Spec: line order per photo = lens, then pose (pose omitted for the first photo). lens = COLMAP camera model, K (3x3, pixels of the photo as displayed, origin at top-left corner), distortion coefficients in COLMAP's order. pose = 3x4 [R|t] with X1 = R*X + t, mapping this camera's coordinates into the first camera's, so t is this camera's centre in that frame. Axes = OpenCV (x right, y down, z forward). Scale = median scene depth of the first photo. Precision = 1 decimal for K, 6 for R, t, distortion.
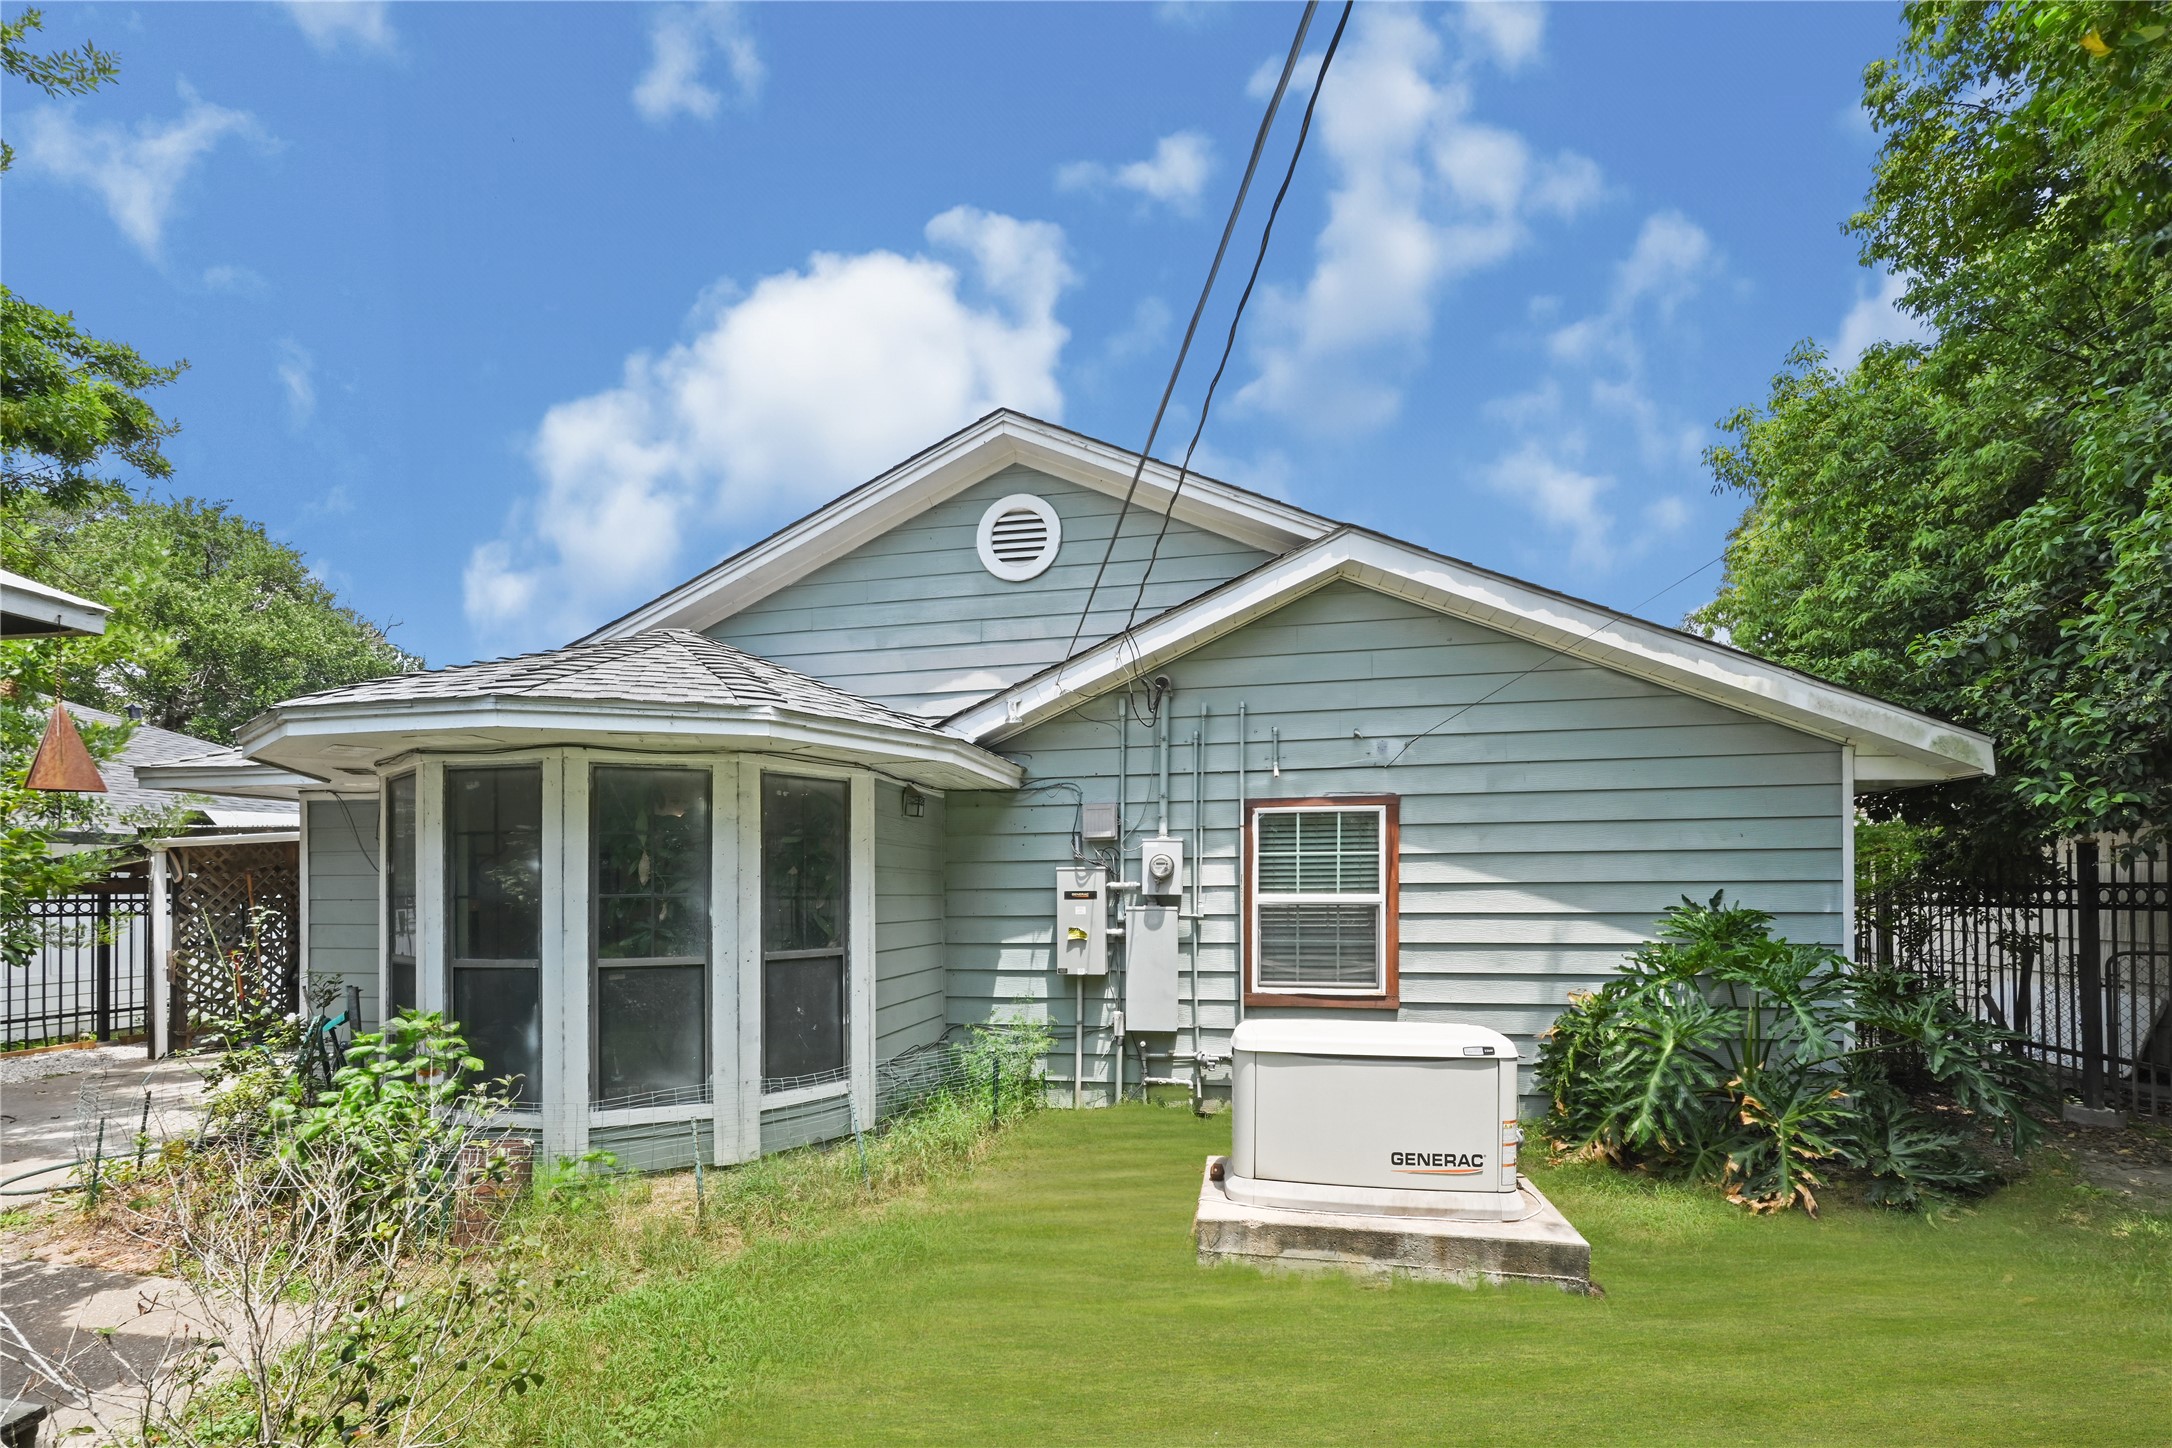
lens RADIAL K [[890.6, 0, 1095.1], [0, 890.6, 881.9], [0, 0, 1]] dist [0.000814, -0.000279]
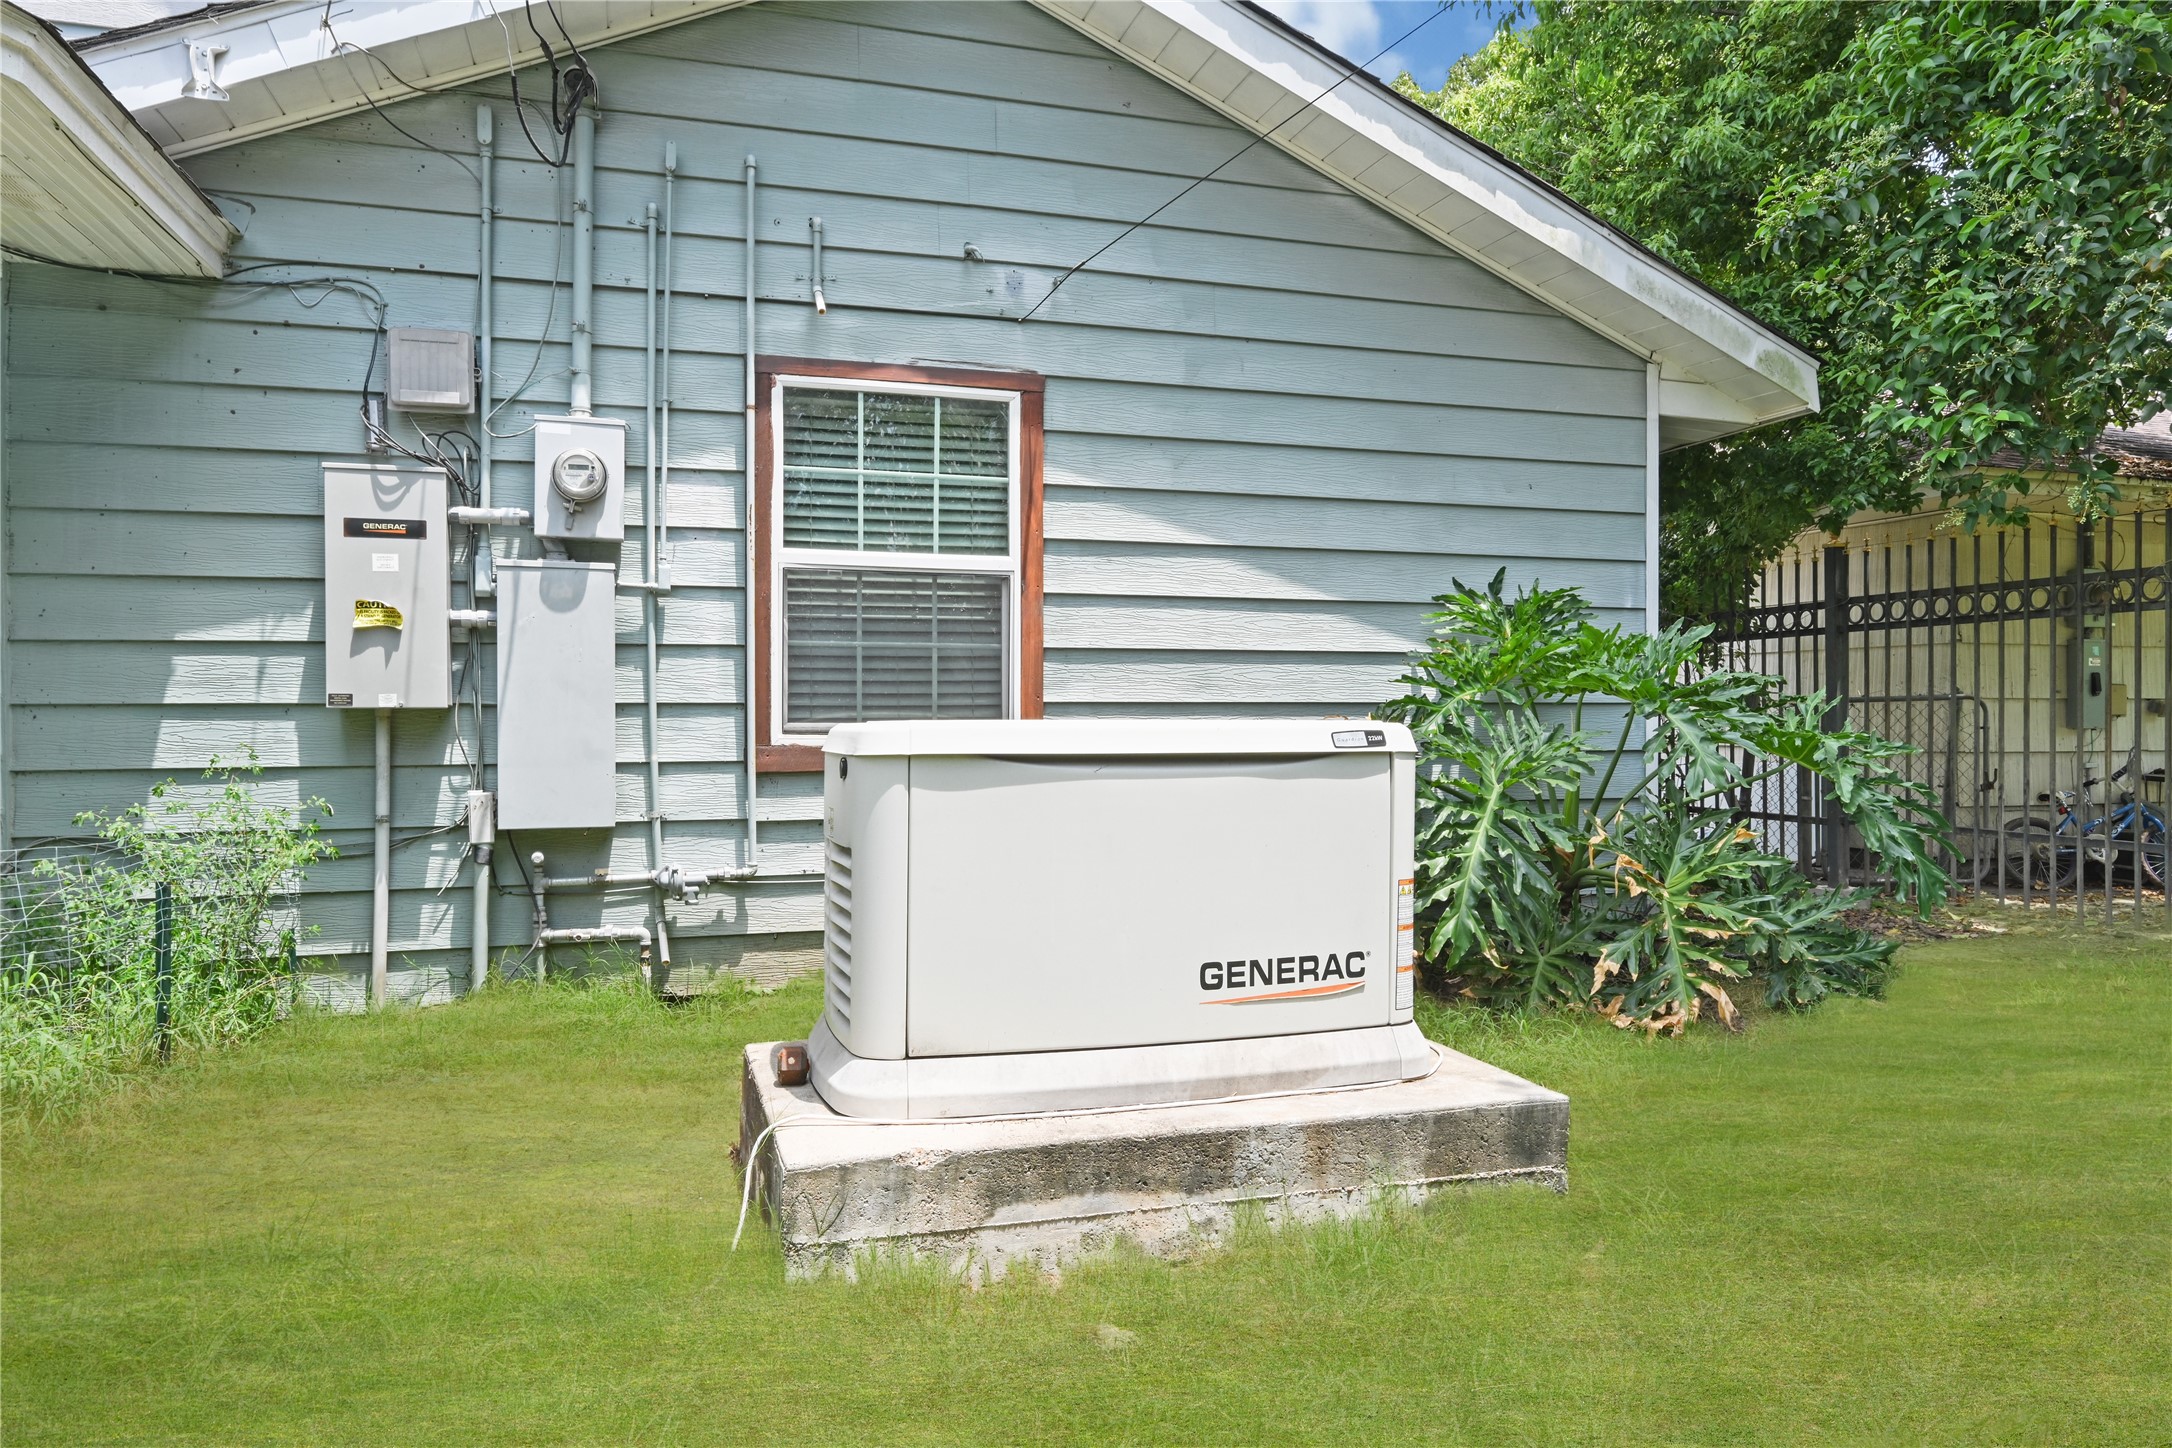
lens RADIAL K [[1421.3, 0, 1086.0], [0, 1421.3, 724.0], [0, 0, 1]] dist [-0.006606, 0.002619]
pose [[0.888928, -0.003360, 0.458035, -0.030388], [-0.007449, 0.999735, 0.021789, 0.094256], [-0.457987, -0.022781, 0.888667, 0.217439]]
